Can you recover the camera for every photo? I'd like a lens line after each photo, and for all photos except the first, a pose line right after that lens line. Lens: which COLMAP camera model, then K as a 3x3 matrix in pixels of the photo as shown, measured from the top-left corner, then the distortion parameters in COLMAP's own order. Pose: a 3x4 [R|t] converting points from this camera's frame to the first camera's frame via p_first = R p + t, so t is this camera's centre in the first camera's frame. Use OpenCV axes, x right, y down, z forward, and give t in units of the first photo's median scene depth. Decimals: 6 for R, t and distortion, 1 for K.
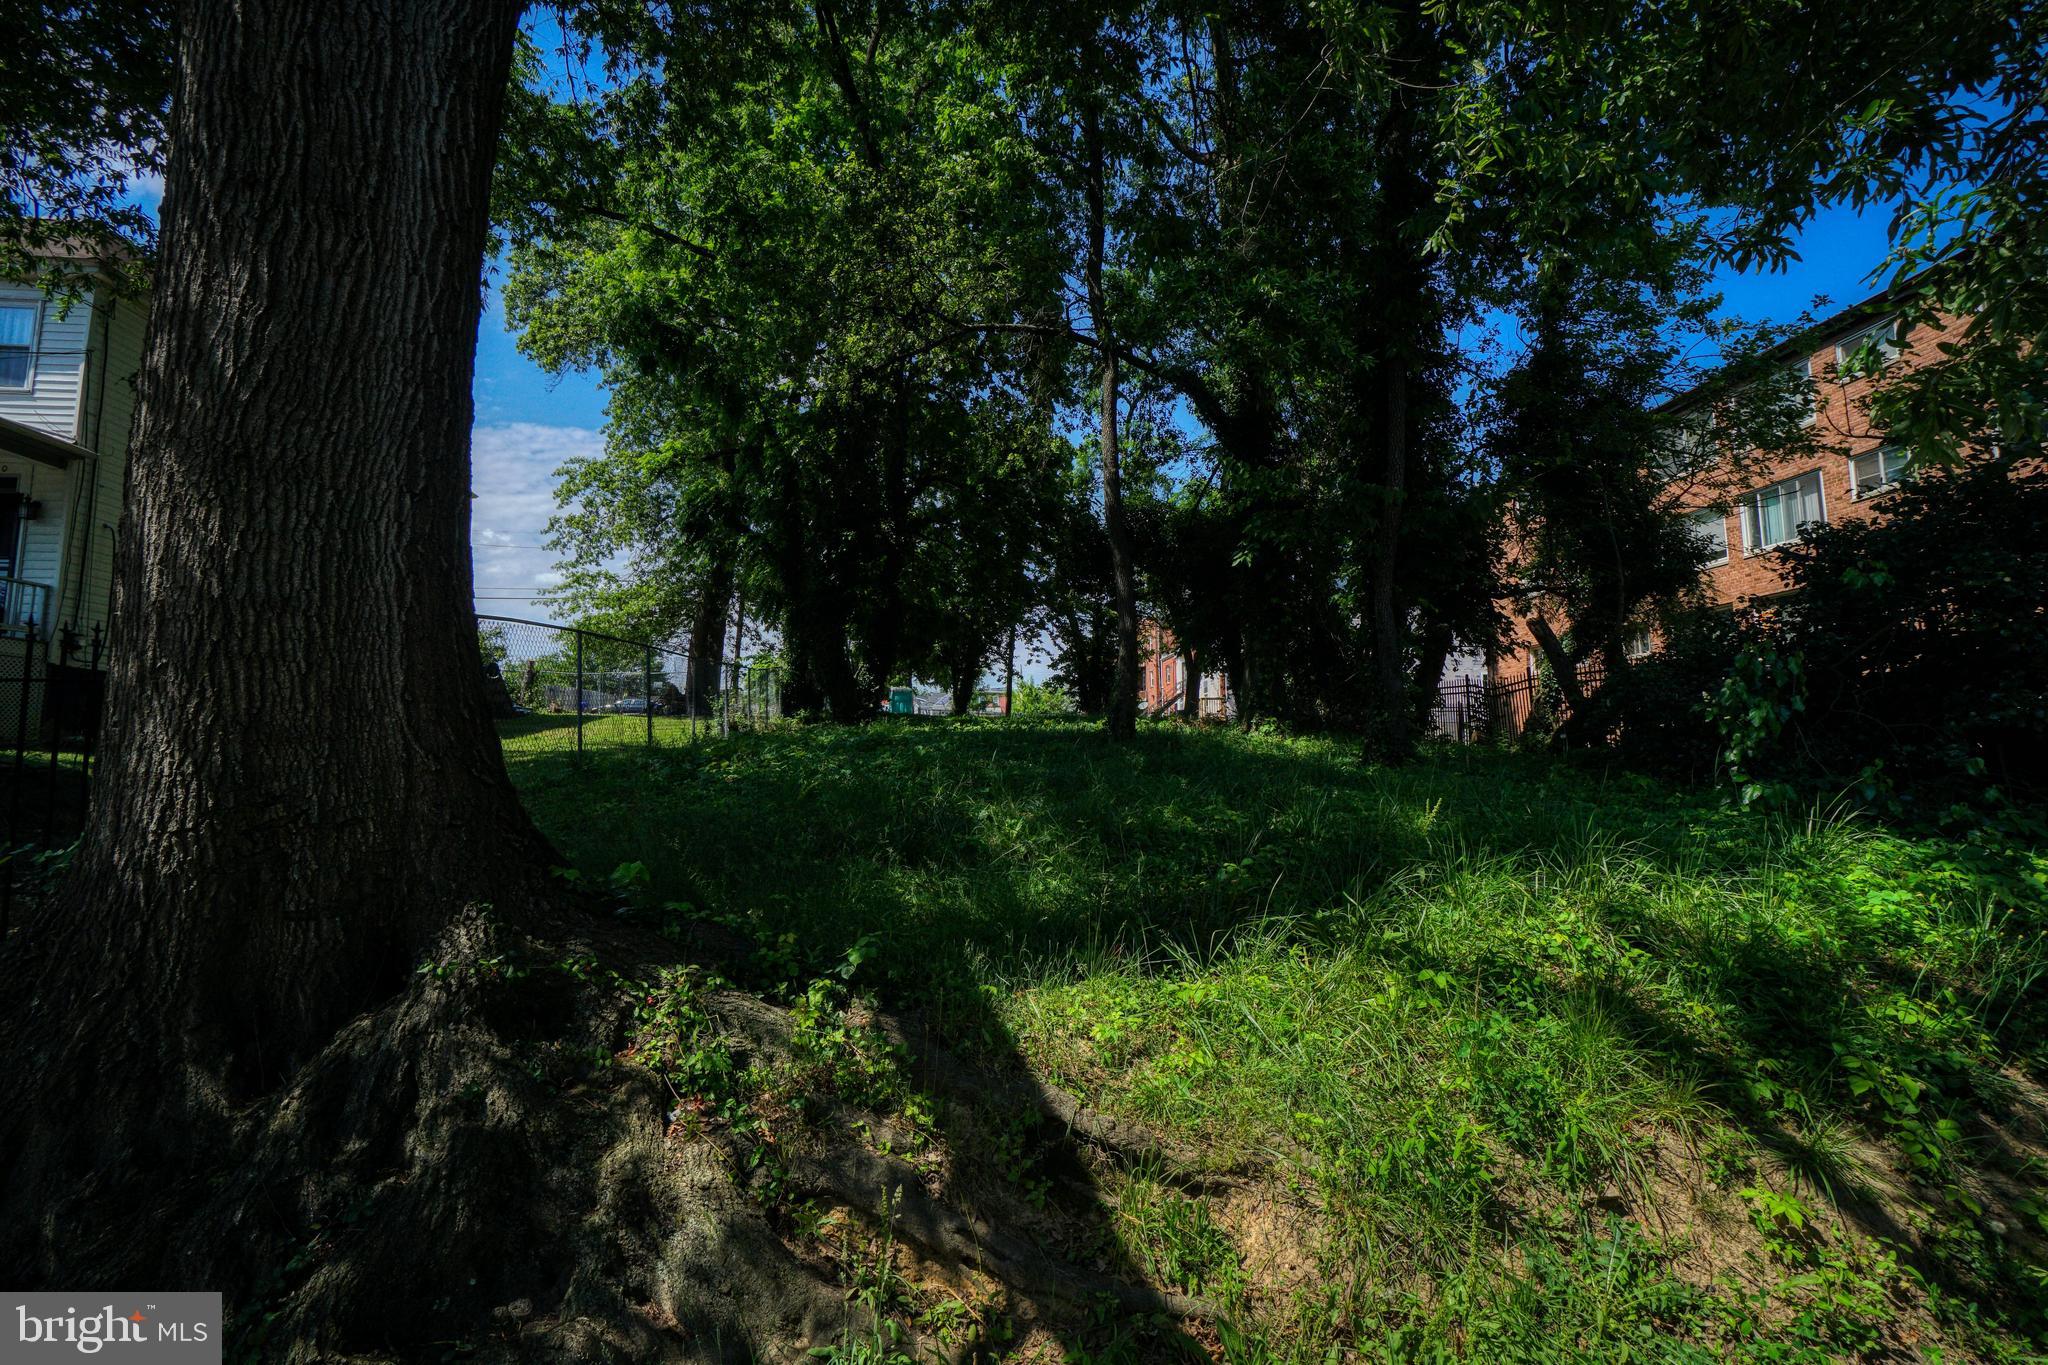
lens RADIAL K [[896.7, 0, 1024.0], [0, 896.7, 682.5], [0, 0, 1]] dist [-0.064552, 0.023166]
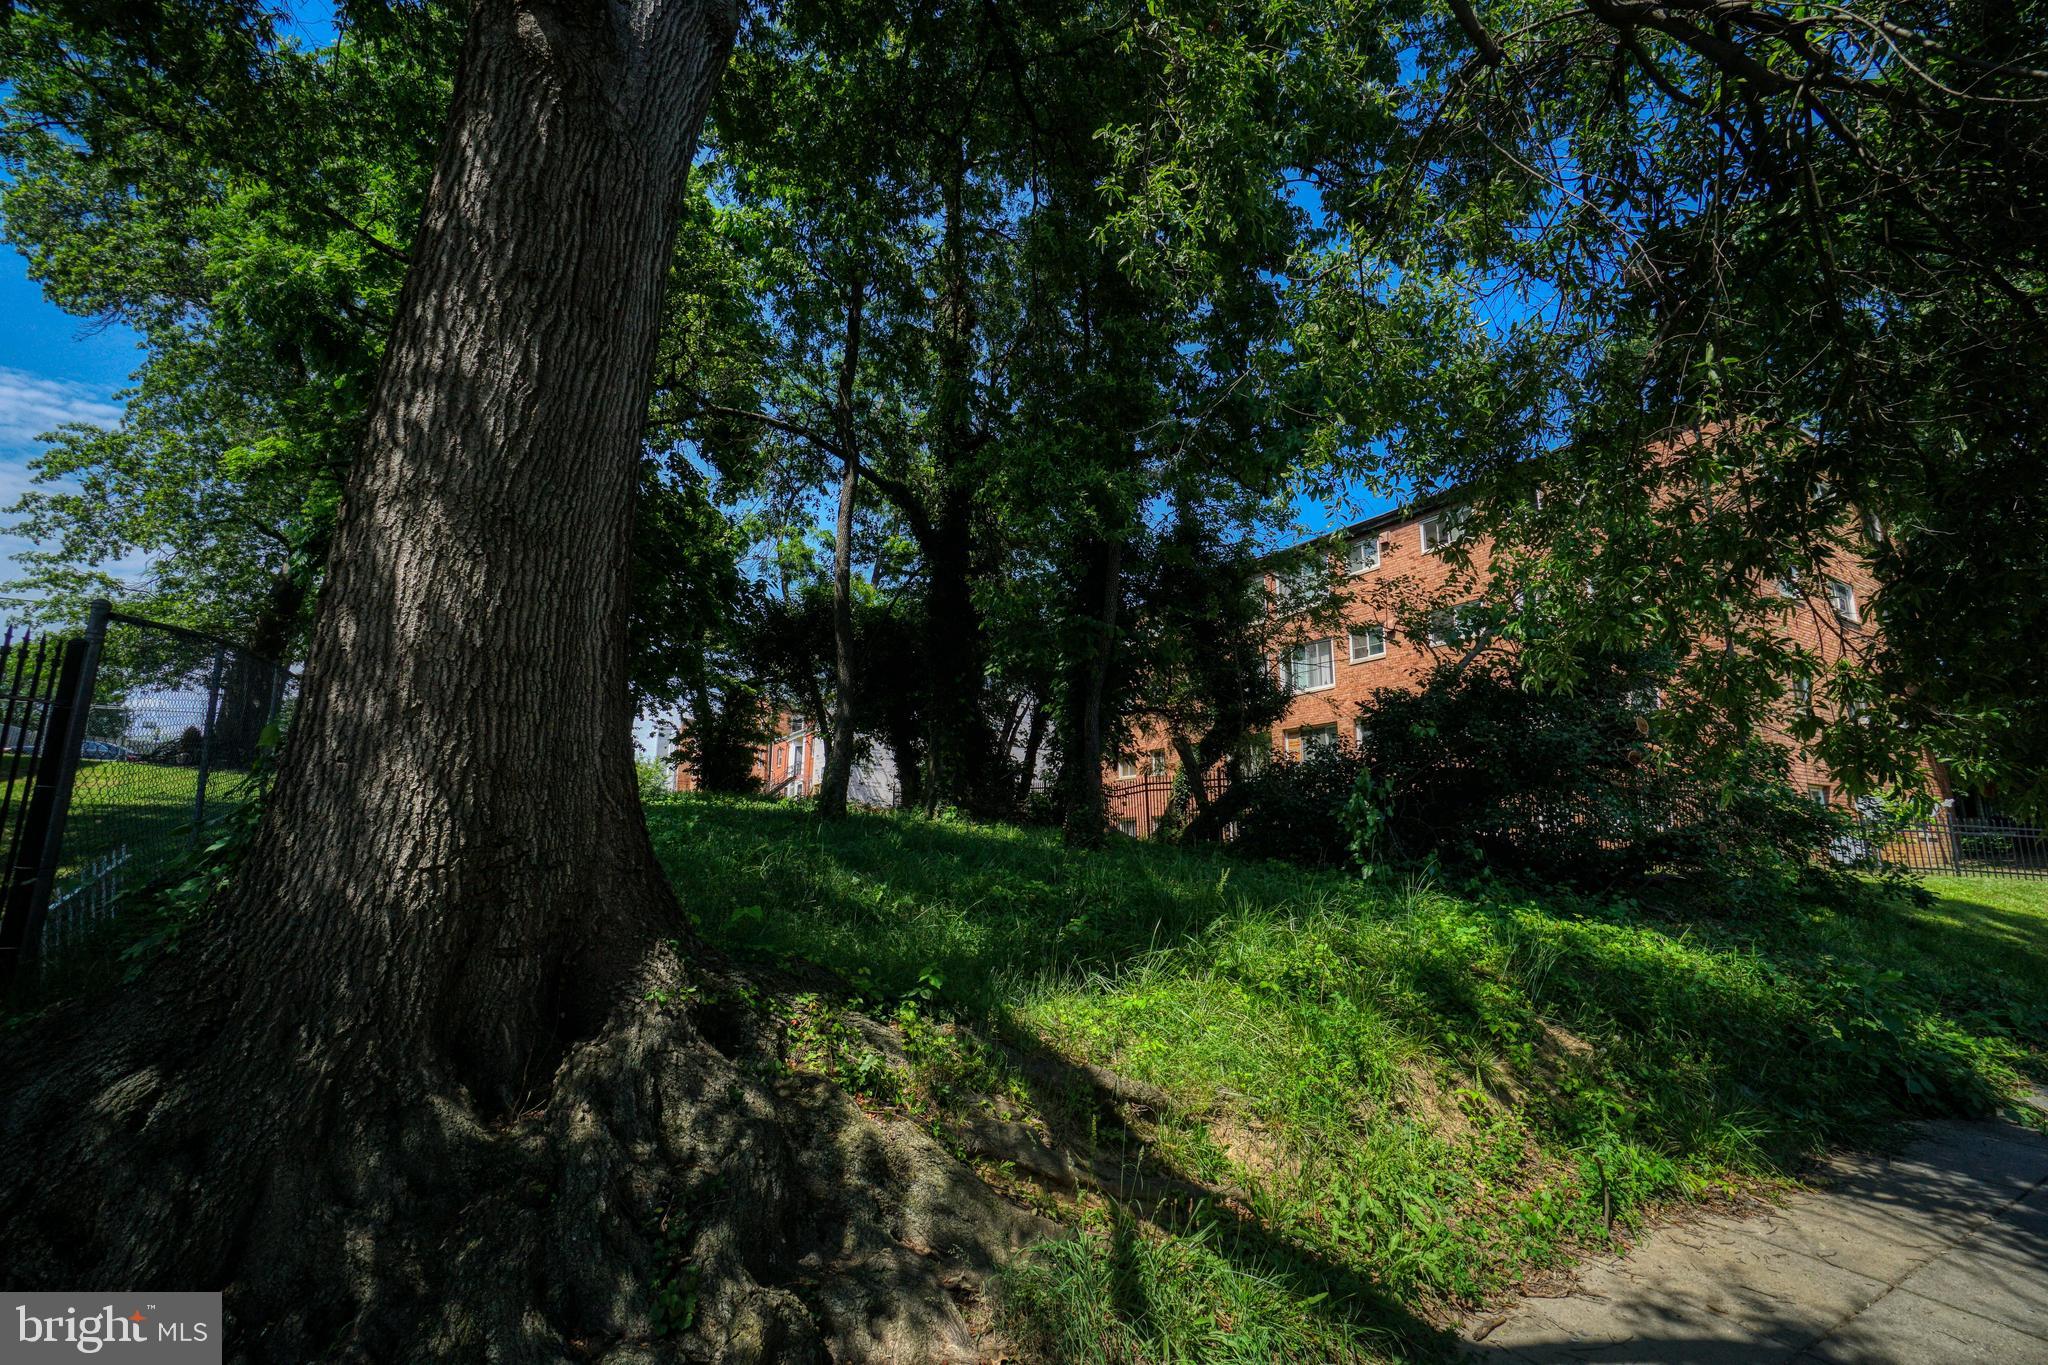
lens RADIAL K [[896.7, 0, 1024.0], [0, 896.7, 682.5], [0, 0, 1]] dist [-0.064552, 0.023166]
pose [[0.897877, 0.102478, 0.428153, -0.762459], [-0.061013, 0.992111, -0.109510, 0.021560], [-0.435998, 0.072203, 0.897046, -0.252643]]
